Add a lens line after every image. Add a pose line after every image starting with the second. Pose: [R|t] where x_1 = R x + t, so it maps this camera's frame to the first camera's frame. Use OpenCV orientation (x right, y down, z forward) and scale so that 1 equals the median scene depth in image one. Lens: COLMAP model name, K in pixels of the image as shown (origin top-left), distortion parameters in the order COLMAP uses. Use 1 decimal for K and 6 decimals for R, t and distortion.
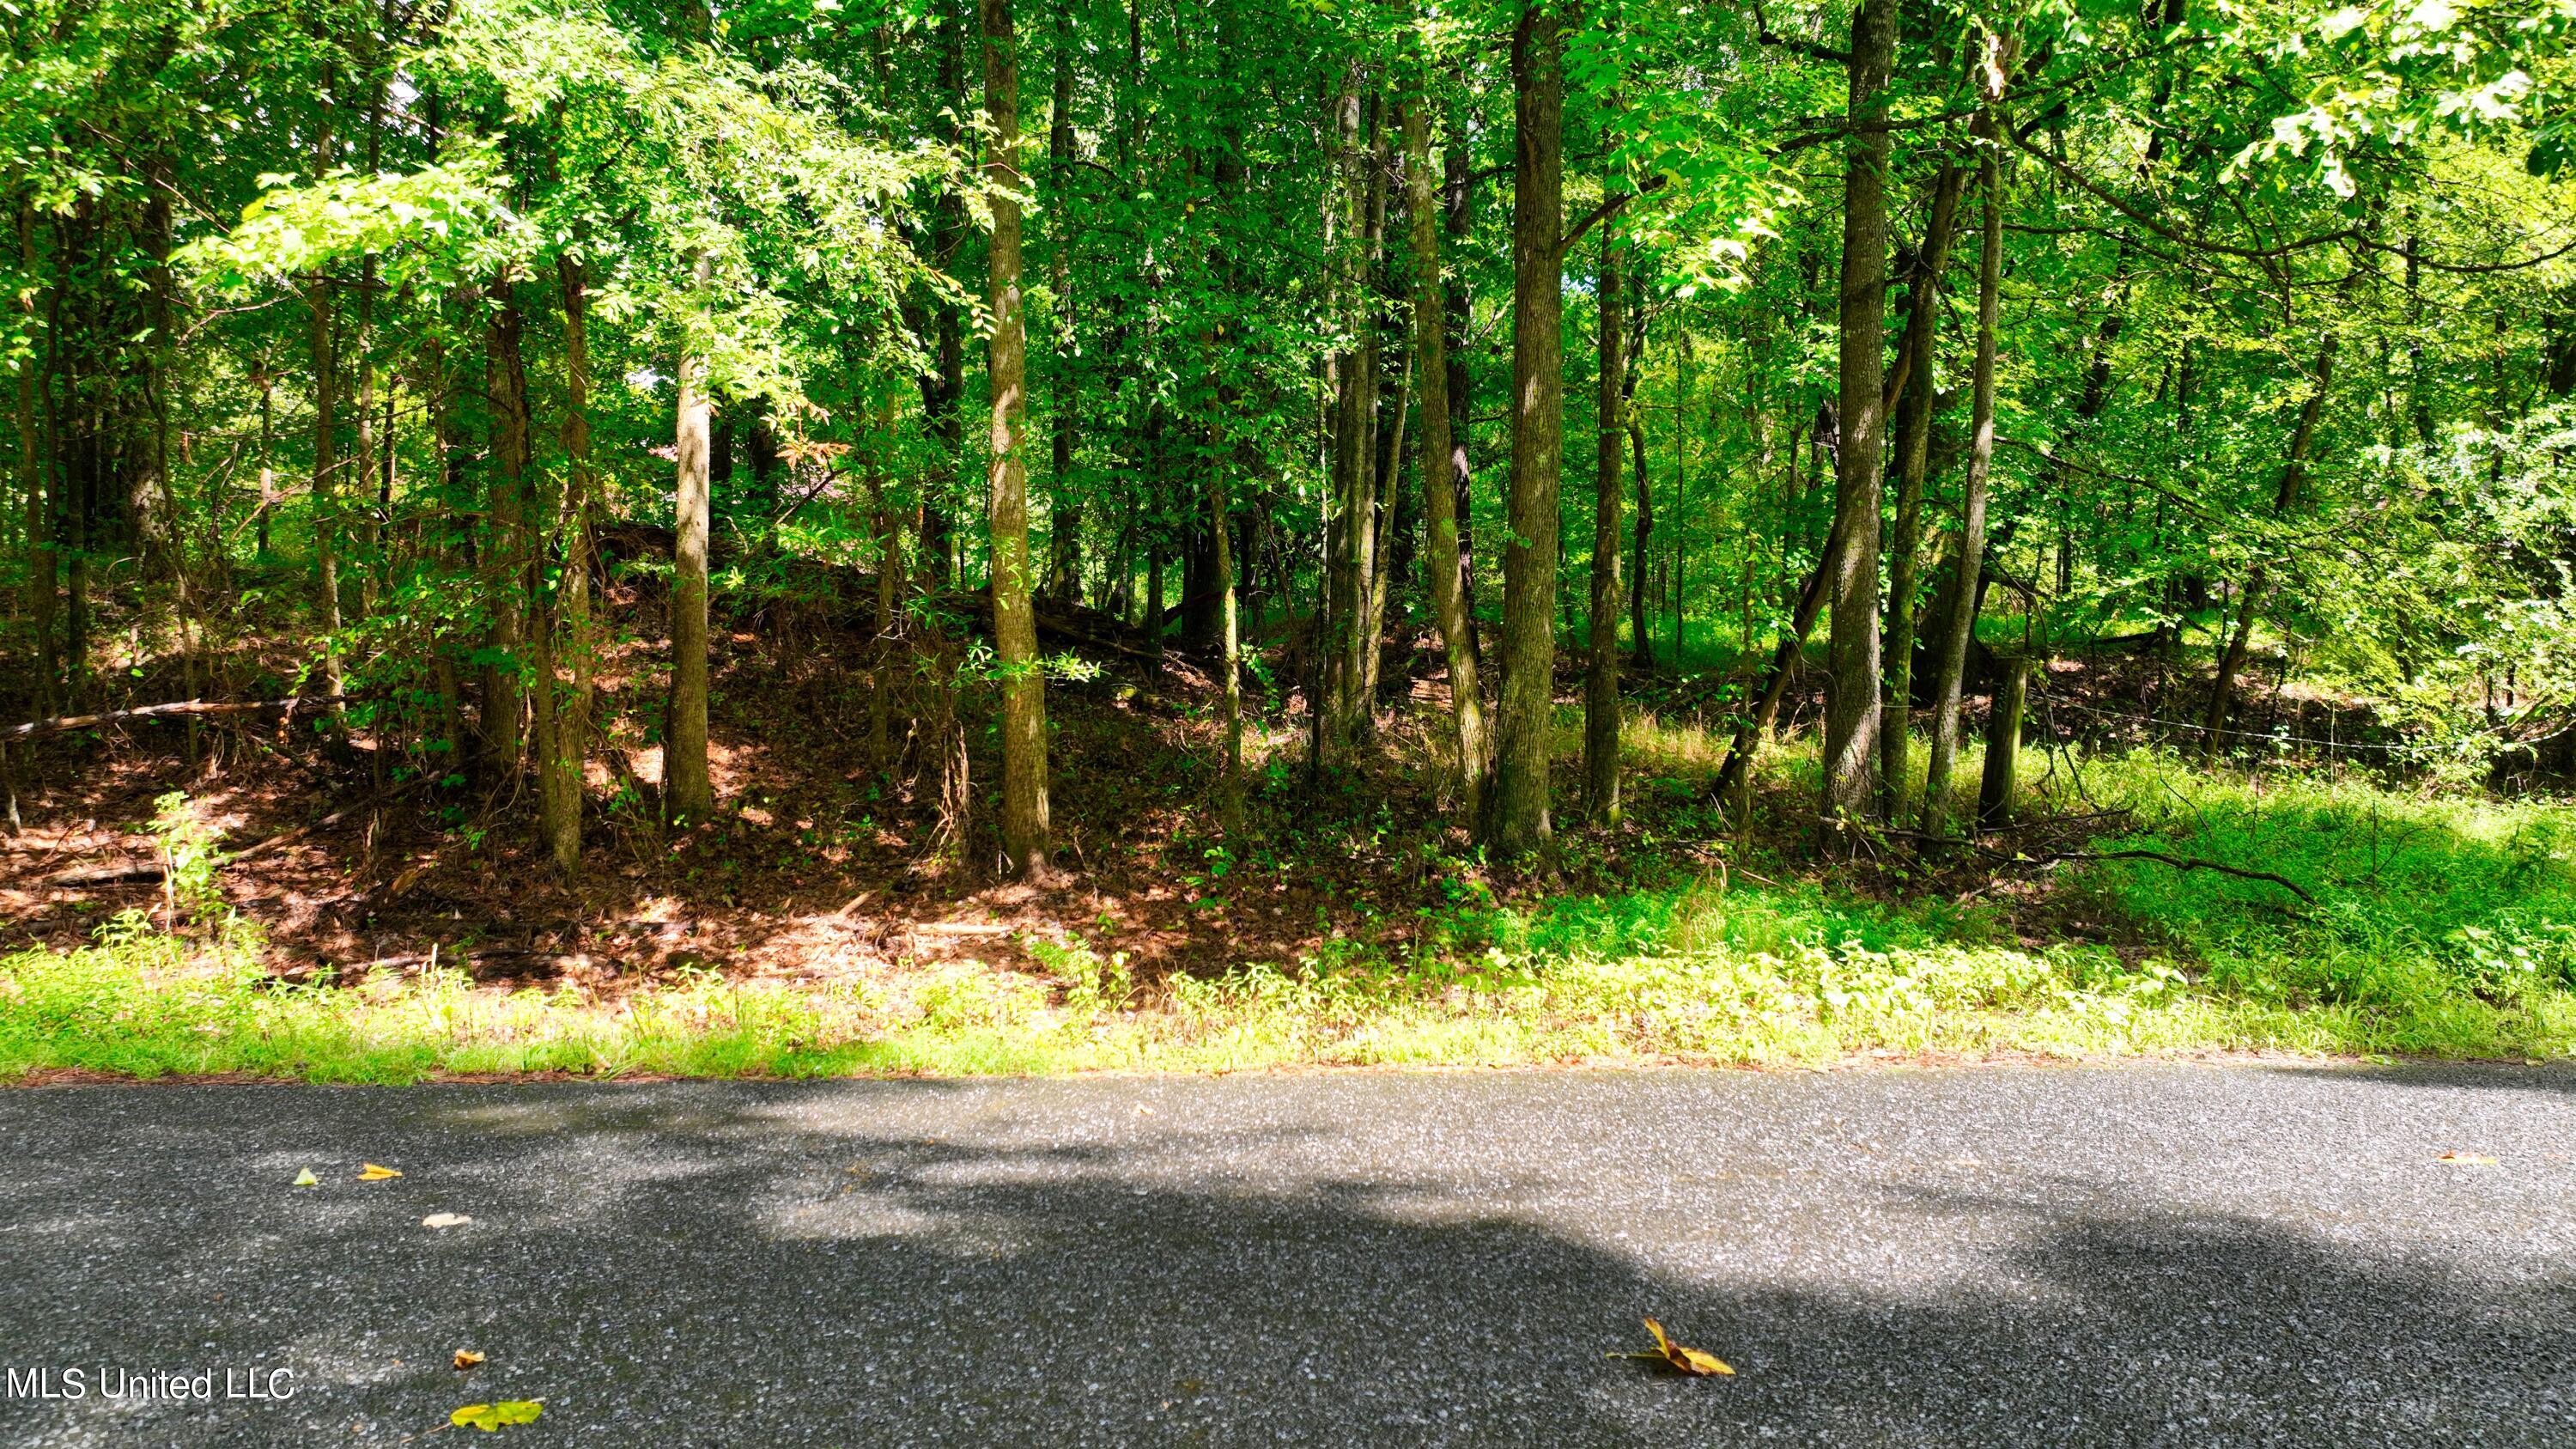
lens RADIAL K [[1809.9, 0, 1292.0], [0, 1809.9, 725.6], [0, 0, 1]] dist [0.000277, 0.016887]
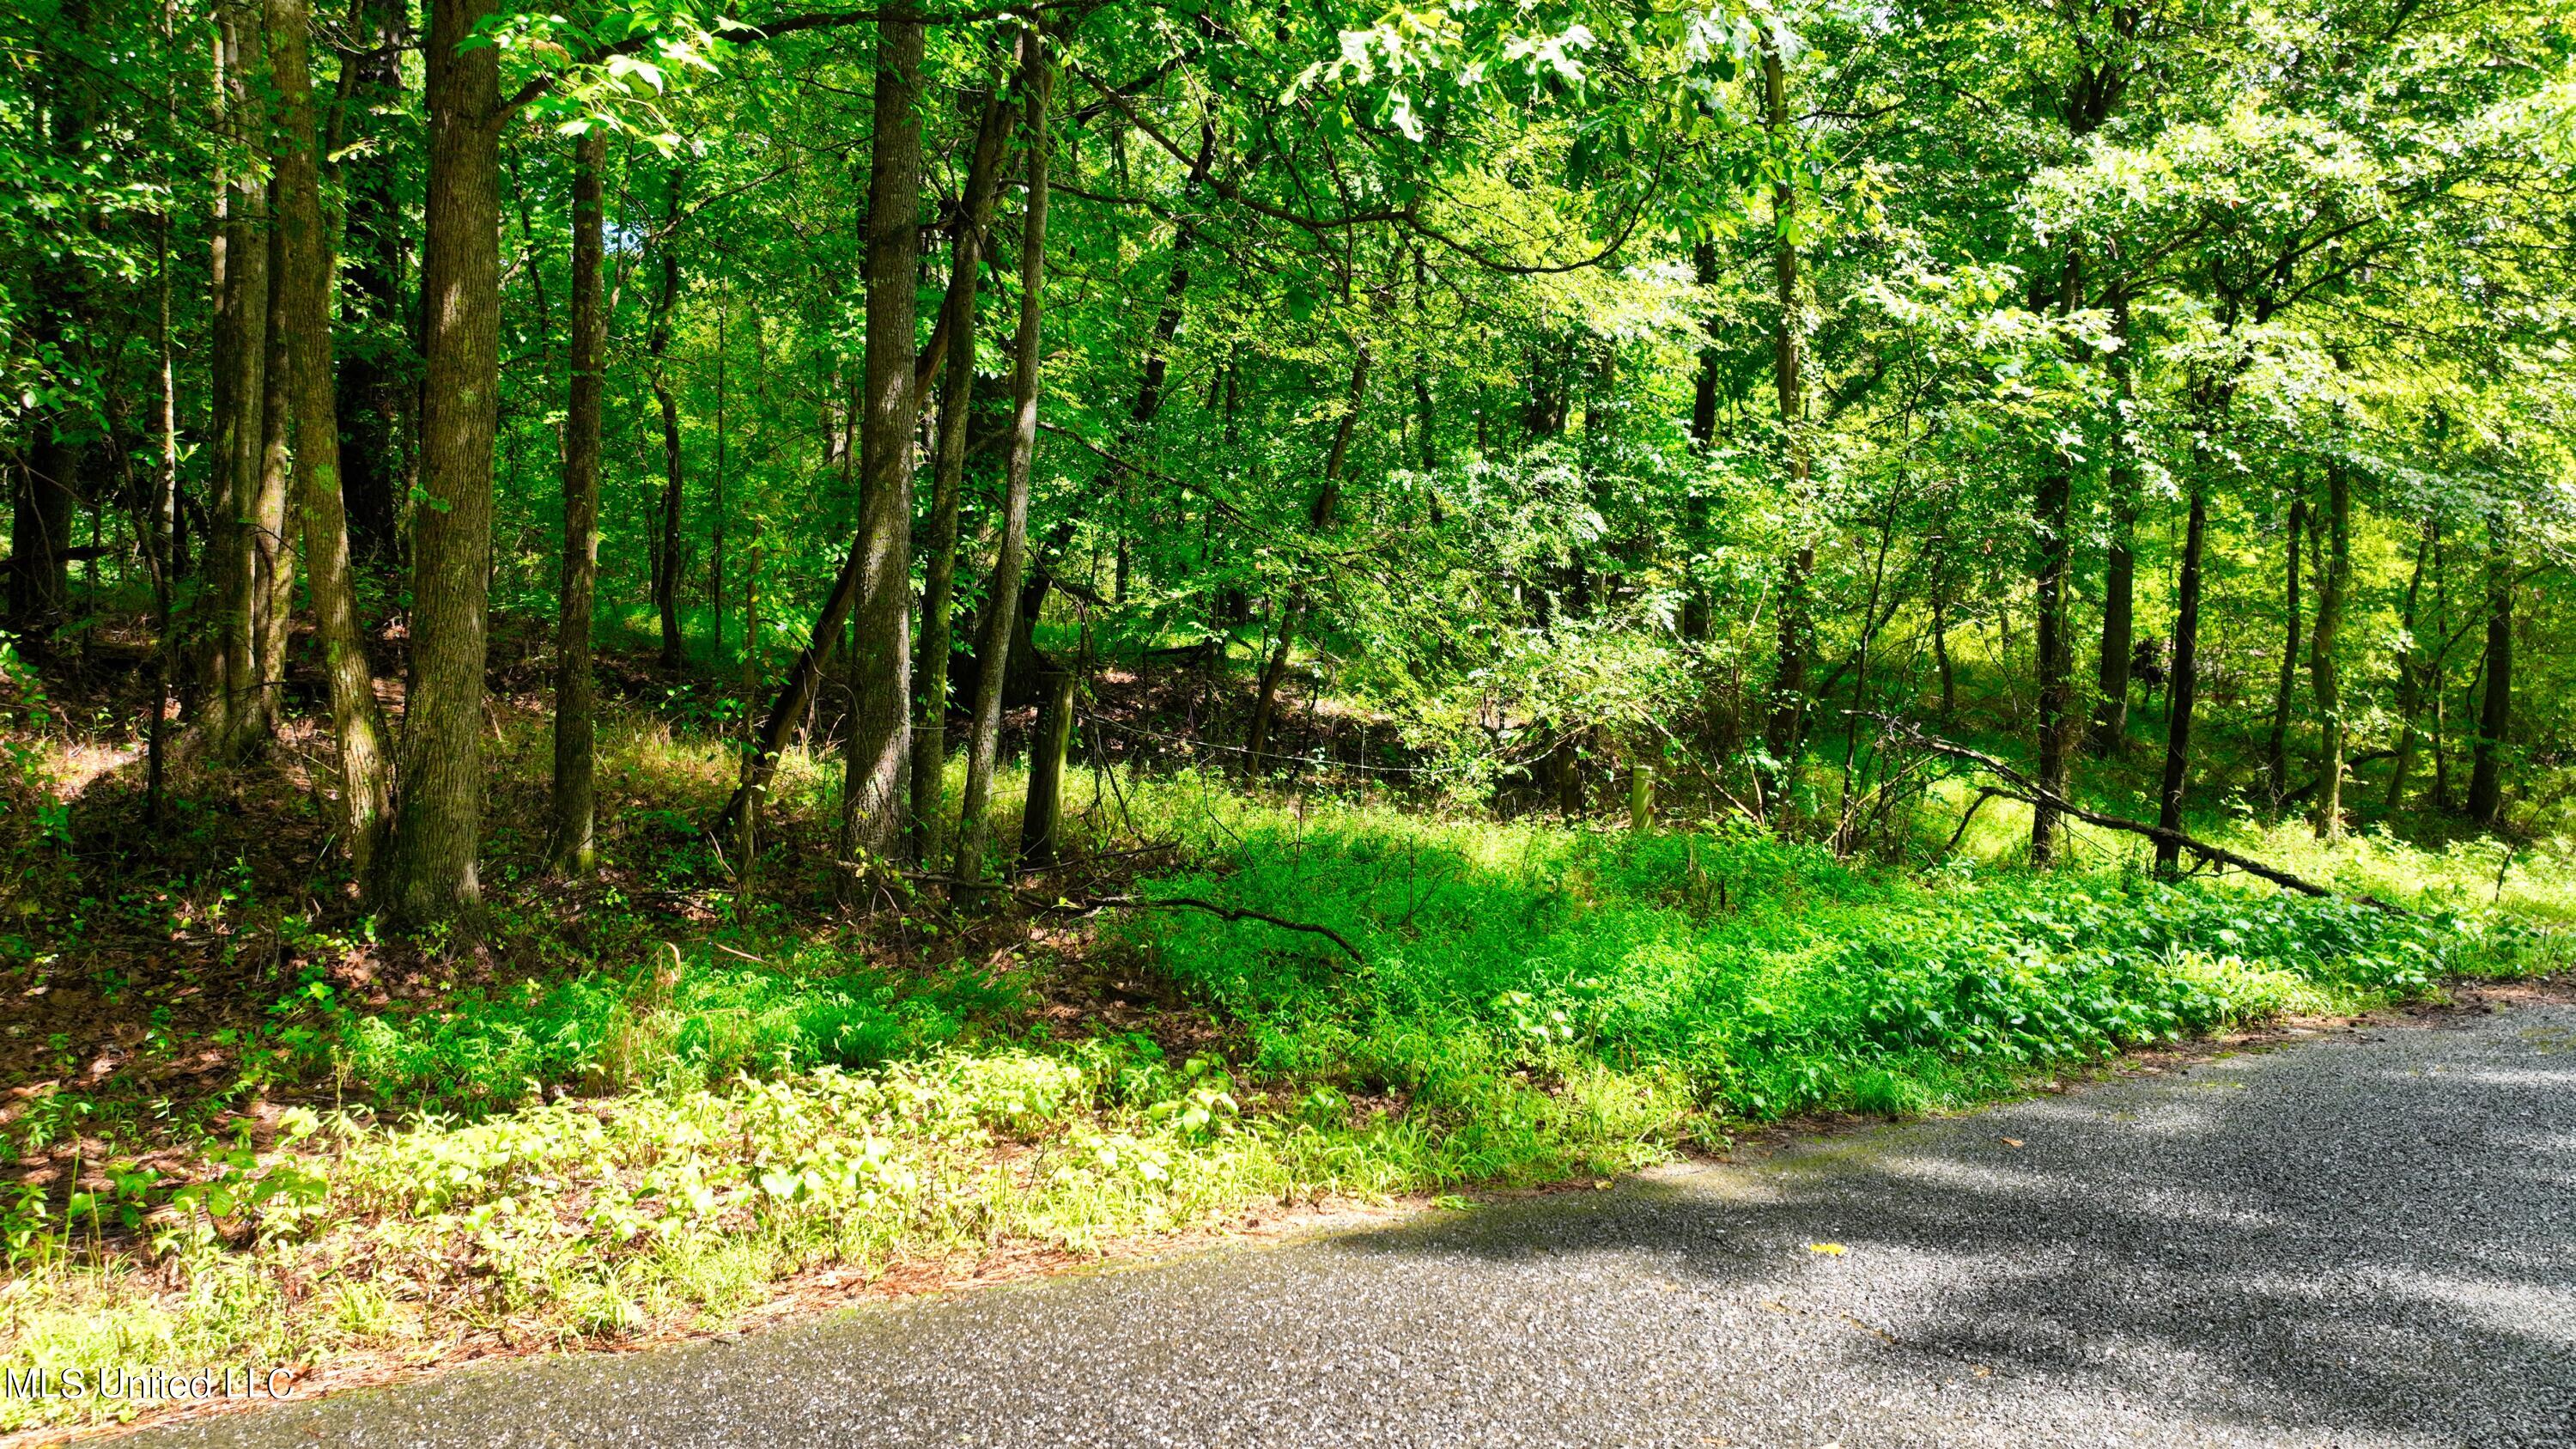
lens RADIAL K [[1809.9, 0, 1288.5], [0, 1809.9, 722.7], [0, 0, 1]] dist [0.000277, 0.016887]
pose [[0.880931, 0.008884, 0.473161, 0.071941], [-0.009241, 0.999956, -0.001570, -0.011920], [-0.473154, -0.002989, 0.880974, 0.152354]]
